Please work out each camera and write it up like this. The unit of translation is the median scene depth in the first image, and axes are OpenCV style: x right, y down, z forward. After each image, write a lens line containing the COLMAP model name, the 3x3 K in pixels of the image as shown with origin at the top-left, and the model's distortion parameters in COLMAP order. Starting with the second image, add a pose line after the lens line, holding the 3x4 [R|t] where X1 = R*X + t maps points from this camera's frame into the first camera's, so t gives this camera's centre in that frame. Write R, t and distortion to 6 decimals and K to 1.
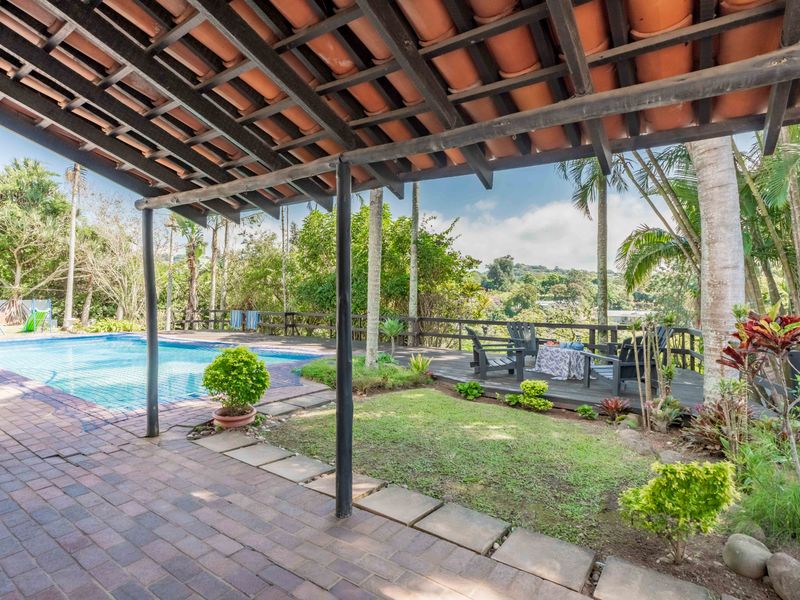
lens RADIAL K [[417.6, 0, 396.8], [0, 417.6, 299.9], [0, 0, 1]] dist [0.001947, -0.000433]
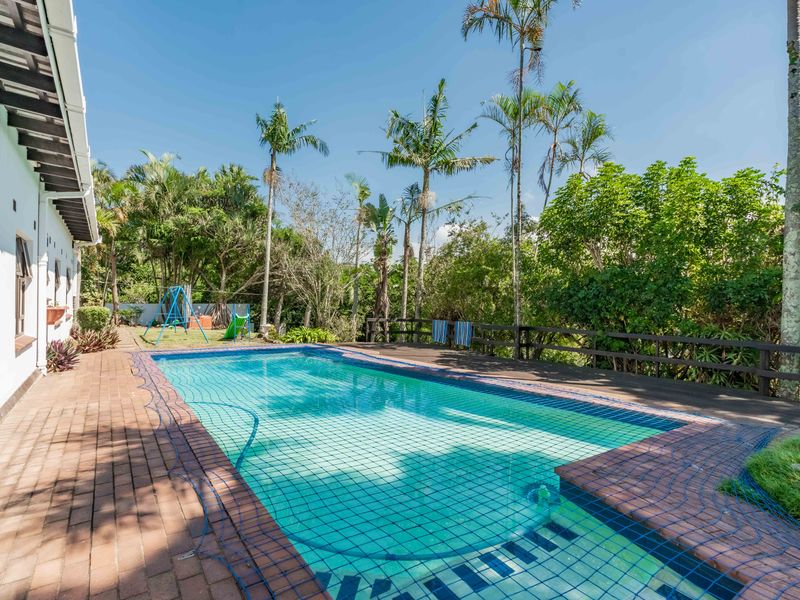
lens RADIAL K [[417.6, 0, 396.8], [0, 417.6, 299.9], [0, 0, 1]] dist [0.001947, -0.000433]
pose [[0.939086, 0.006885, -0.343612, -0.162172], [-0.011090, 0.999886, -0.010273, -0.003823], [0.343502, 0.013458, 0.939055, 0.193854]]
